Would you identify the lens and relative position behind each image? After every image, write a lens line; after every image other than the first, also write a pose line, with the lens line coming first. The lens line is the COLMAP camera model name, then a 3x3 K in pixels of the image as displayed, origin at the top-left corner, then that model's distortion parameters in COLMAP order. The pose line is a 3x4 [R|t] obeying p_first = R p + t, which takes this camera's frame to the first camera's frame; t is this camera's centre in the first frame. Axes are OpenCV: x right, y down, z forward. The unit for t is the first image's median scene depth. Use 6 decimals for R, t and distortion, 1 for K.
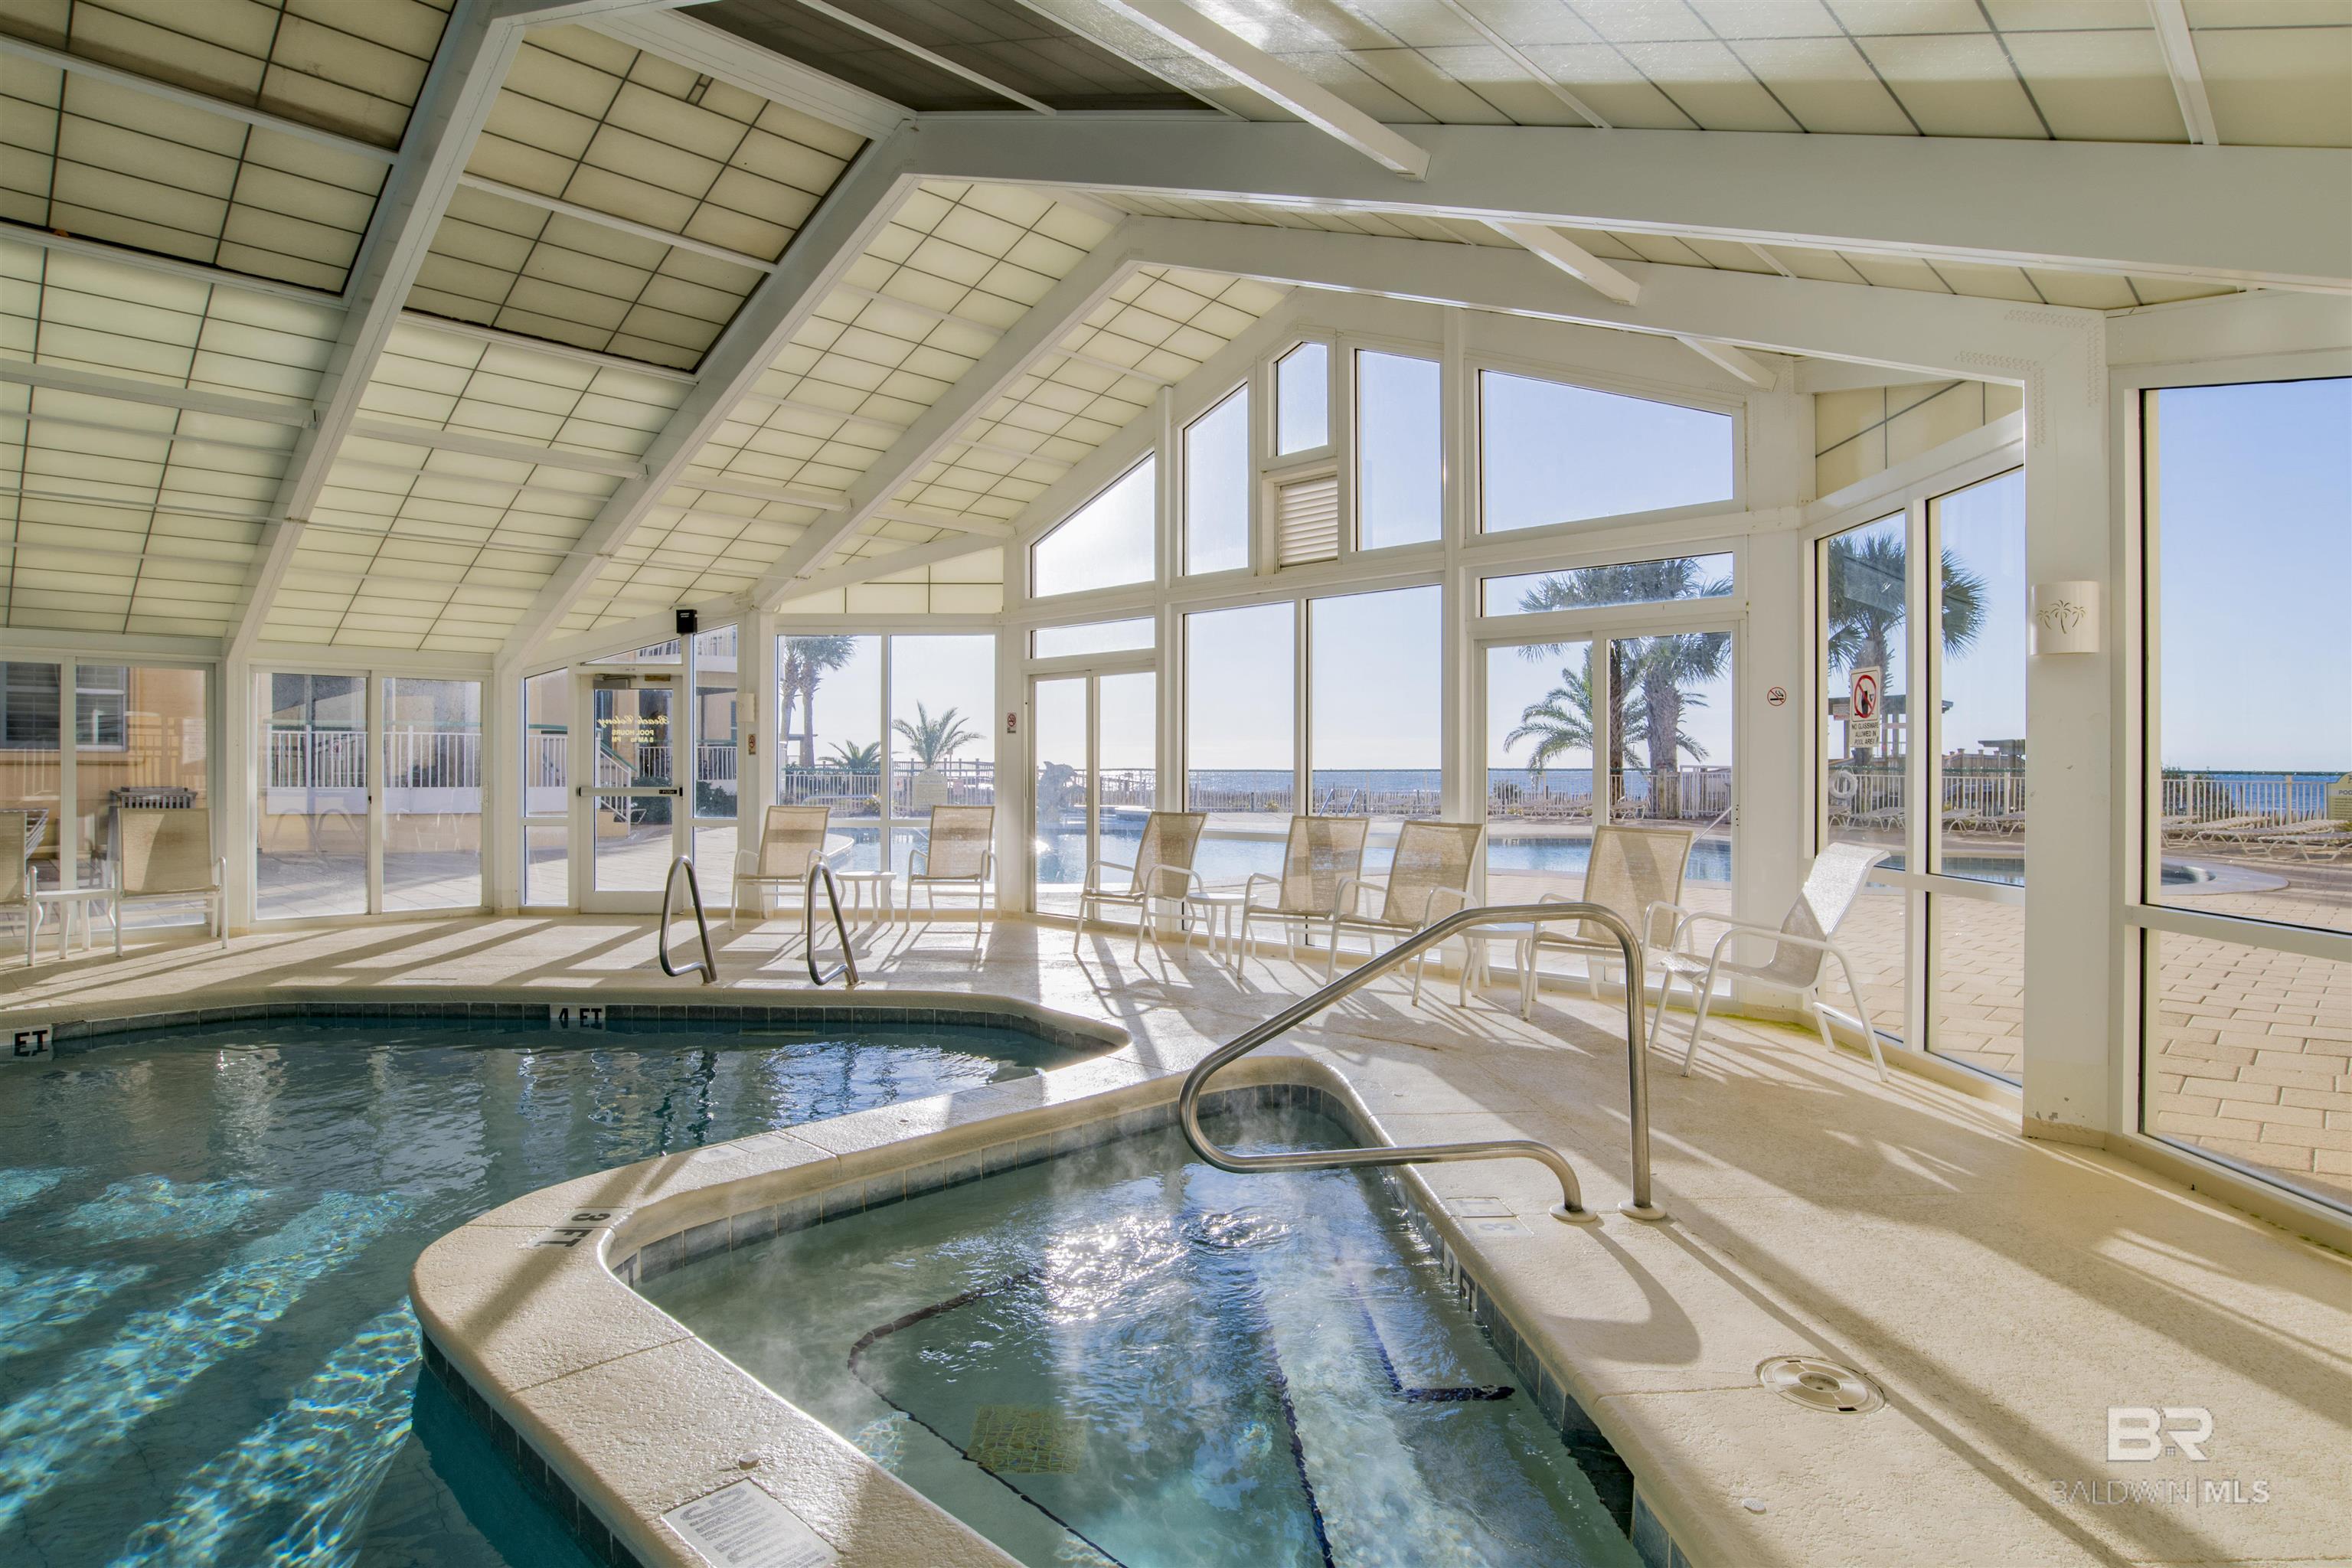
lens RADIAL K [[1259.8, 0, 1180.4], [0, 1259.8, 762.8], [0, 0, 1]] dist [-0.032478, 0.006126]
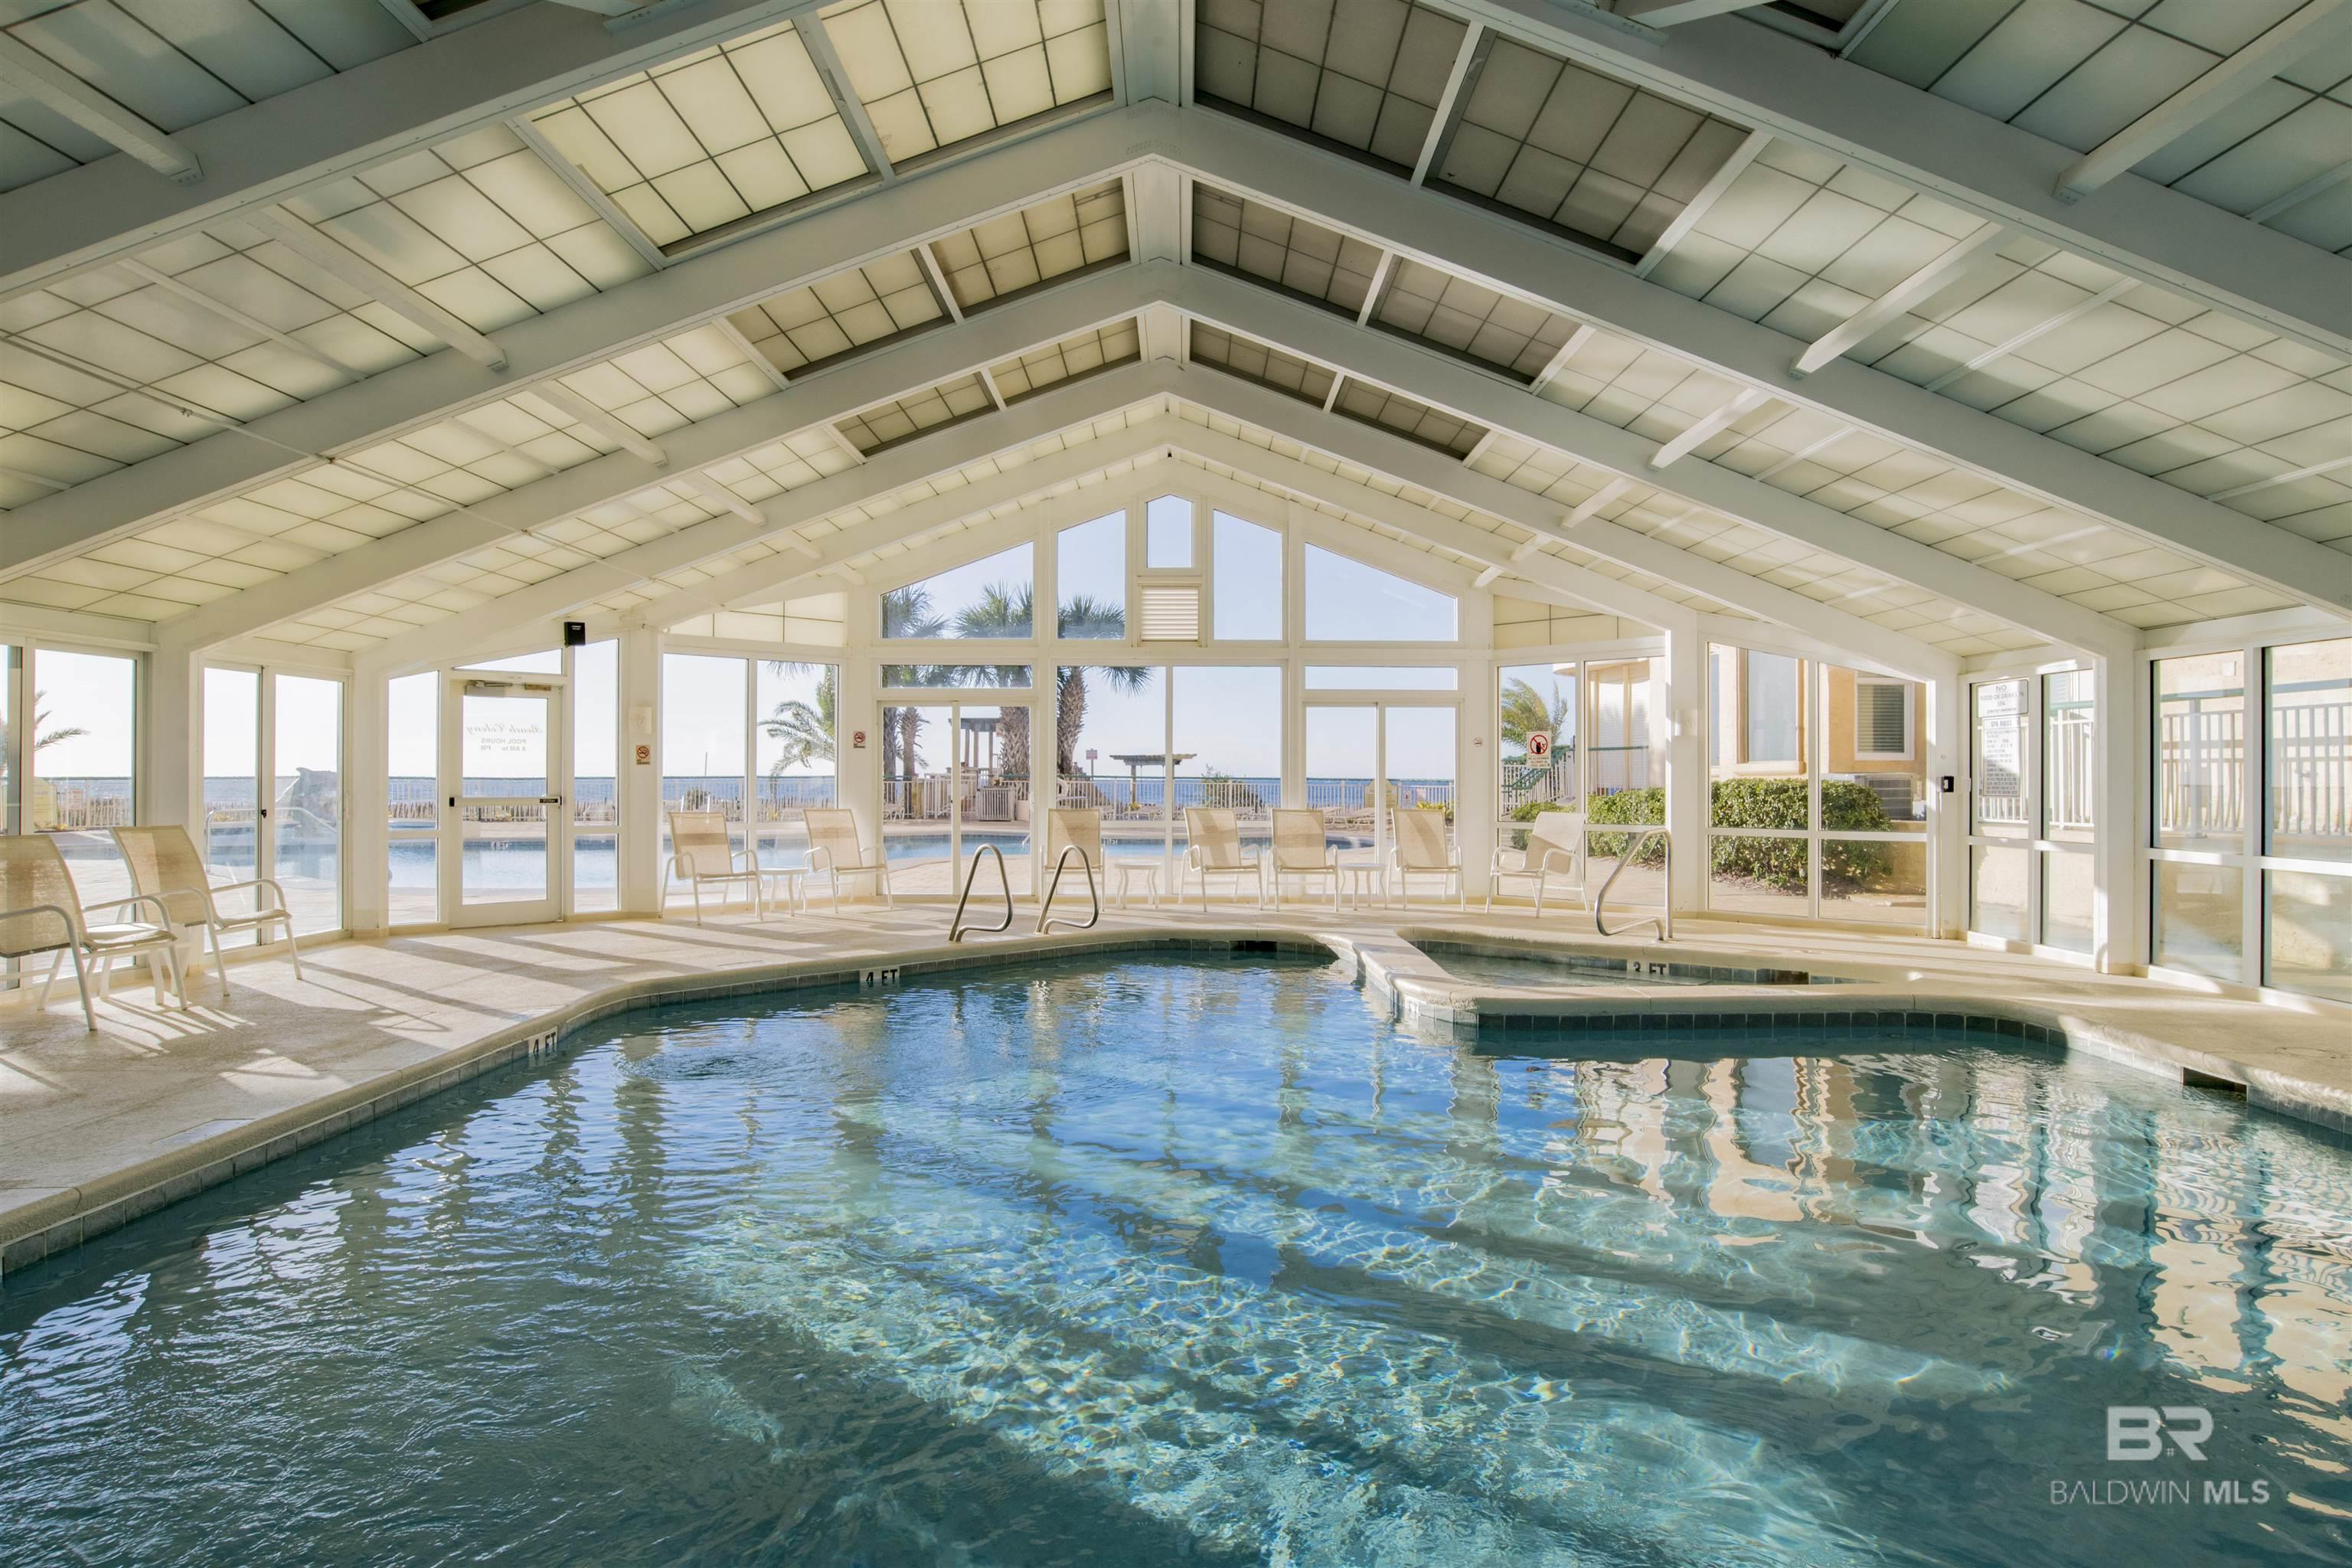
lens RADIAL K [[1259.8, 0, 1181.9], [0, 1259.8, 781.4], [0, 0, 1]] dist [-0.032478, 0.006126]
pose [[0.724641, -0.003768, 0.689116, -0.925948], [-0.002869, 0.999960, 0.008485, -0.004369], [-0.689120, -0.008126, 0.724601, -0.098707]]
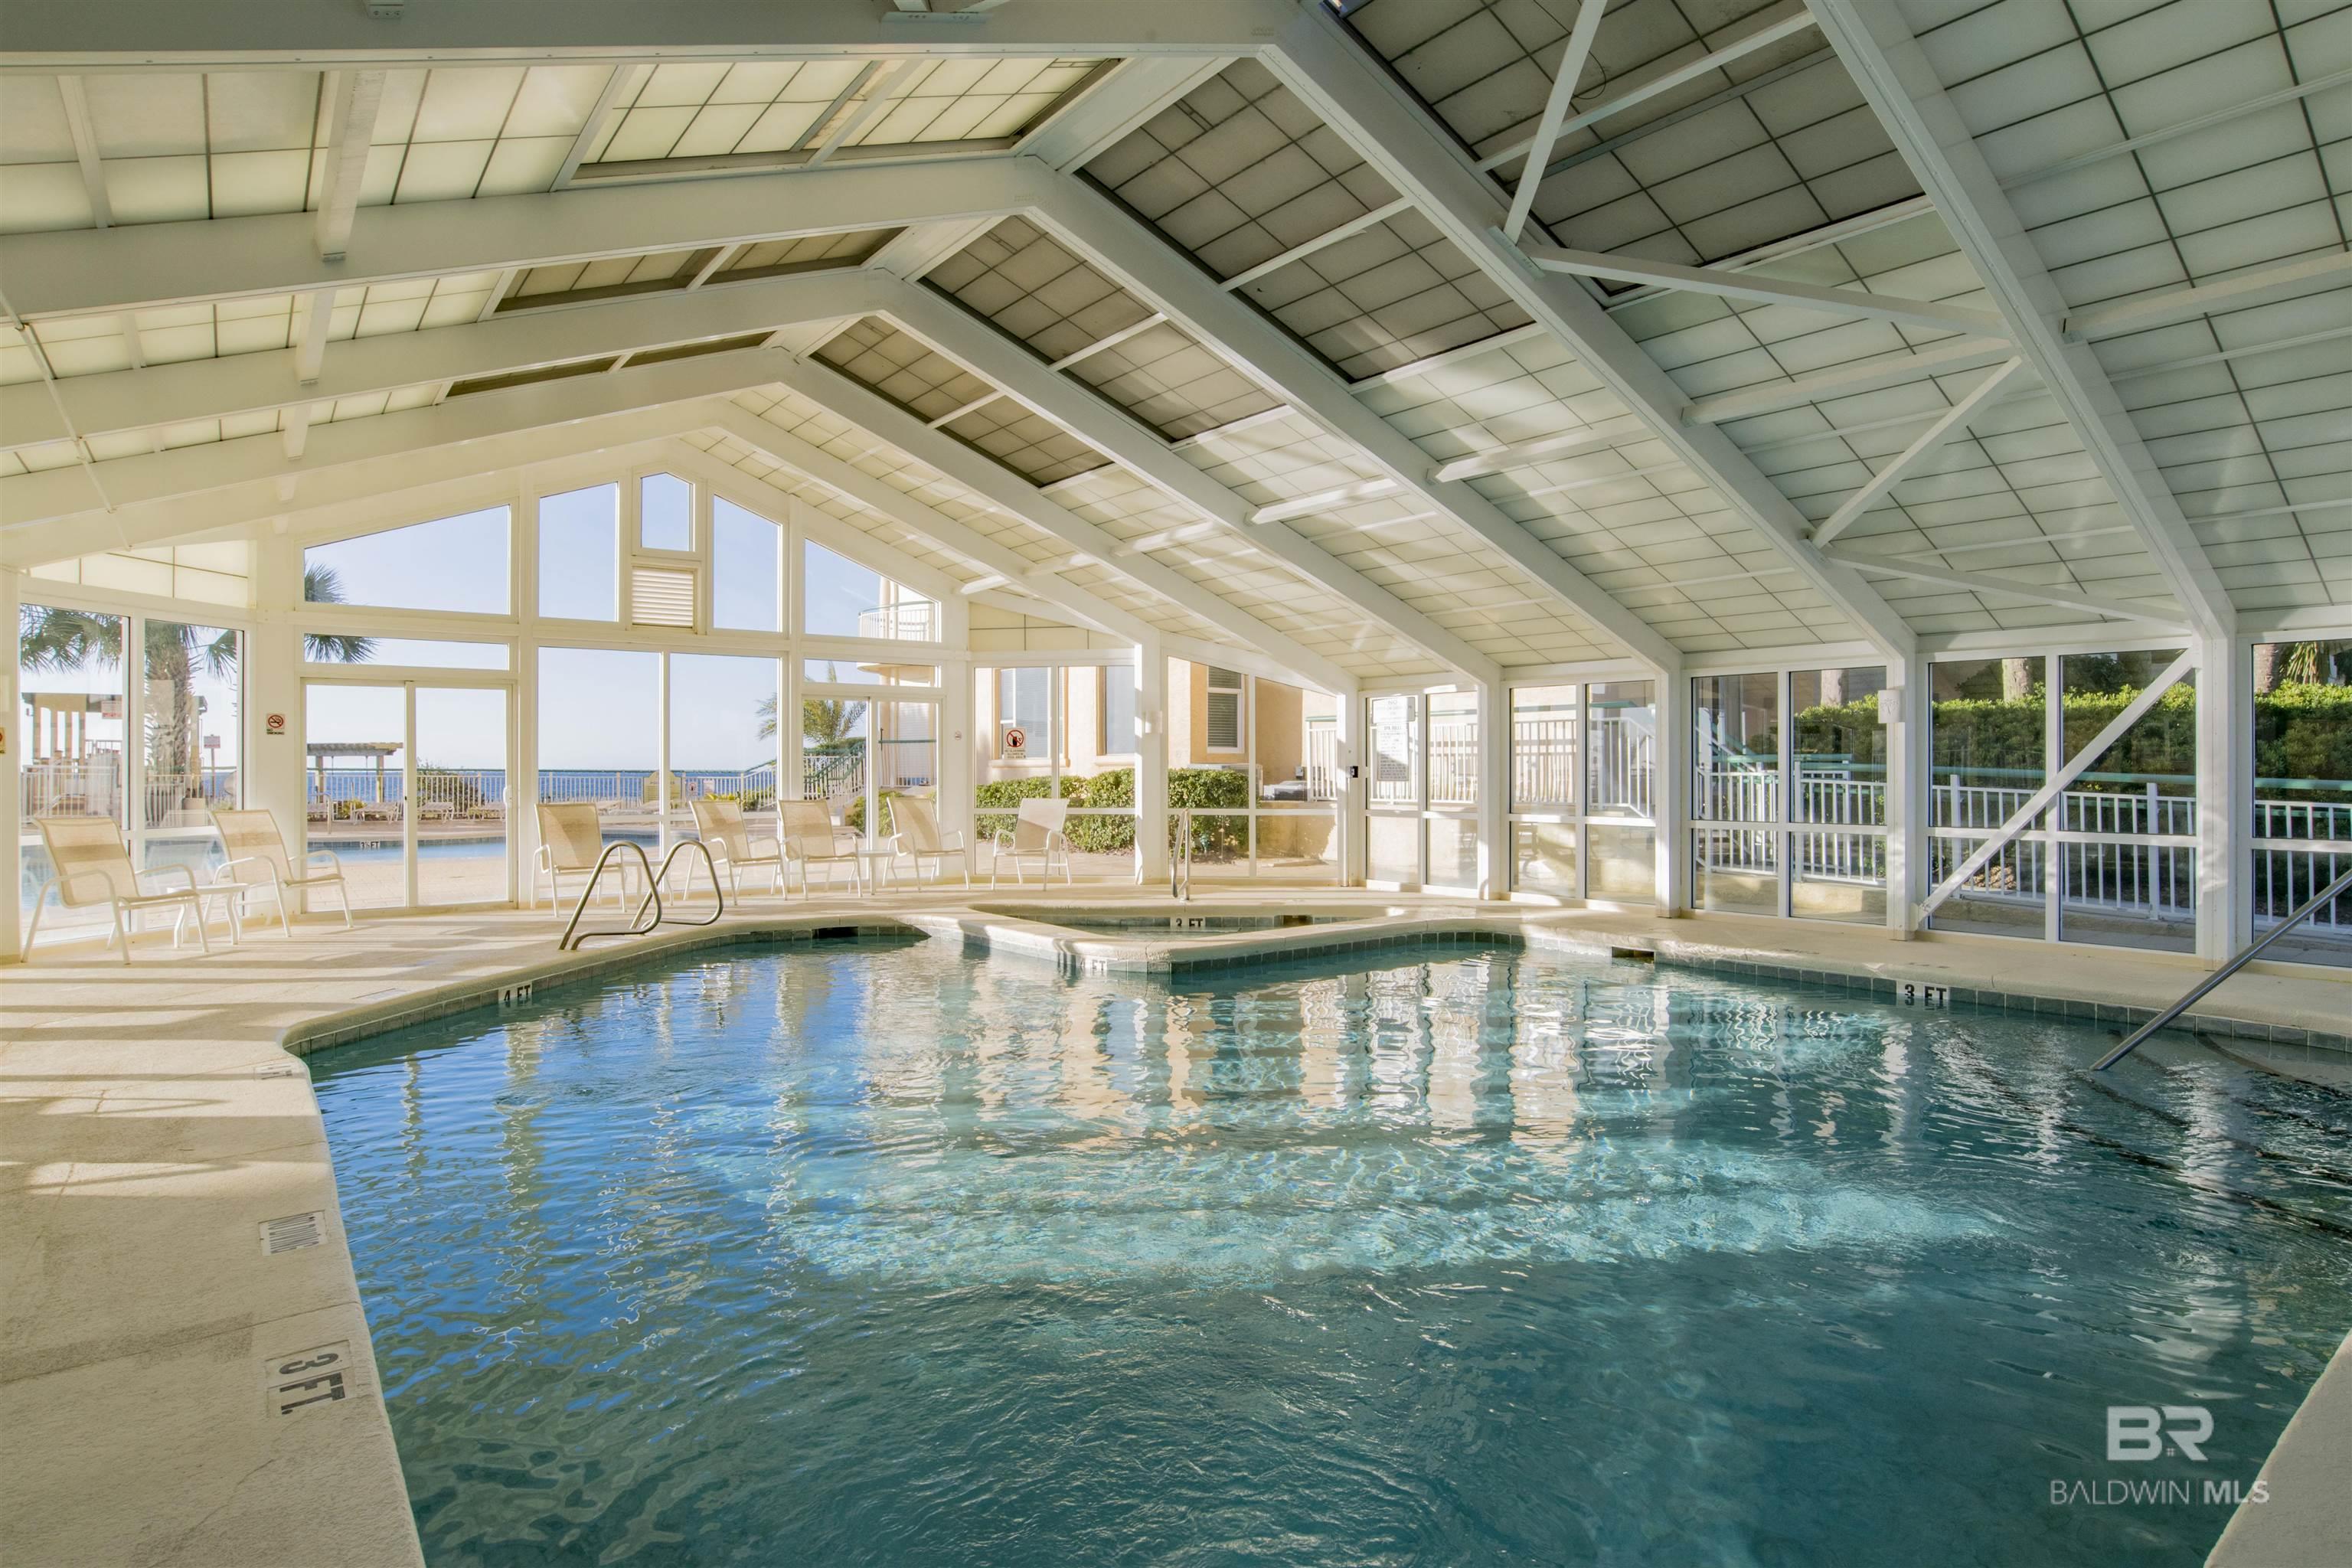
lens RADIAL K [[1259.8, 0, 1160.2], [0, 1259.8, 775.5], [0, 0, 1]] dist [-0.032478, 0.006126]
pose [[0.175765, -0.008823, 0.984393, -1.204911], [-0.002029, 0.999954, 0.009325, -0.003490], [-0.984430, -0.003636, 0.175739, 0.198413]]
